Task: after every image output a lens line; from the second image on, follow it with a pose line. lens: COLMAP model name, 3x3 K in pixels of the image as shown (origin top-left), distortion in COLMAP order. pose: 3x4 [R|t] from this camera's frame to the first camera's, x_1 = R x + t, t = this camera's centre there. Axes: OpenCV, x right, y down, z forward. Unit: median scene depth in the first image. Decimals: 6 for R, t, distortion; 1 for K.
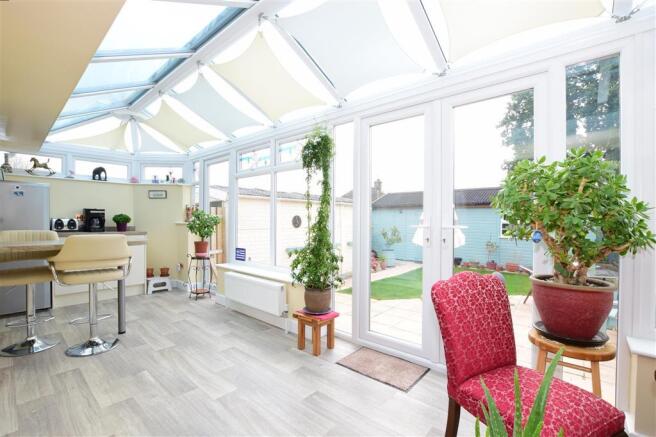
lens RADIAL K [[292.9, 0, 330.1], [0, 292.9, 219.7], [0, 0, 1]] dist [-0.023227, 0.001401]
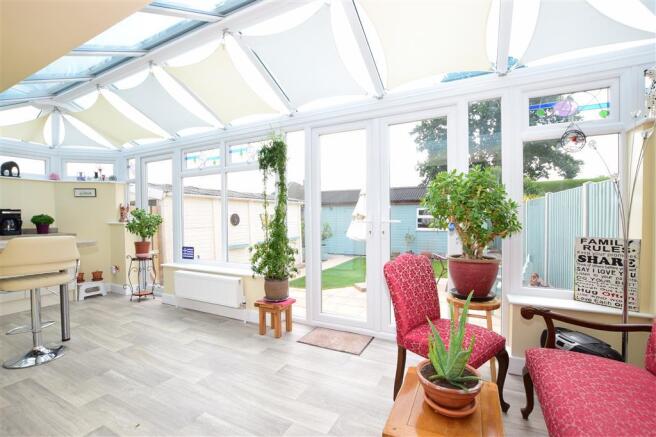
lens RADIAL K [[292.9, 0, 326.4], [0, 292.9, 218.9], [0, 0, 1]] dist [-0.023227, 0.001401]
pose [[0.970860, -0.017688, 0.238993, -0.116781], [0.015711, 0.999825, 0.010175, -0.001815], [-0.239131, -0.006124, 0.970968, -0.124427]]
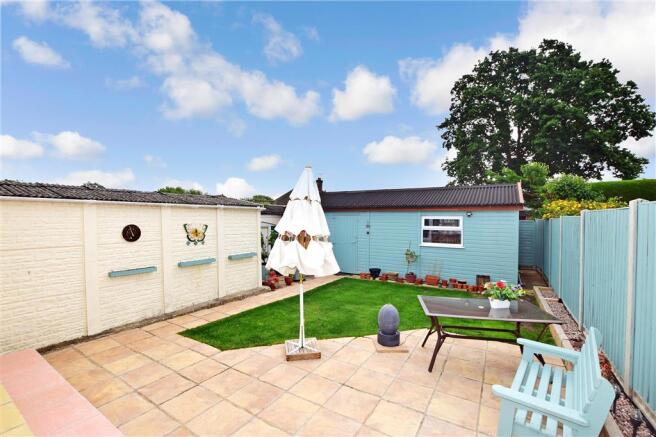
lens RADIAL K [[292.9, 0, 327.8], [0, 292.9, 216.4], [0, 0, 1]] dist [-0.023227, 0.001401]
pose [[0.989653, 0.002999, 0.143448, 0.585158], [-0.003055, 0.999995, 0.000164, -0.080951], [-0.143447, -0.000601, 0.989658, 0.547771]]
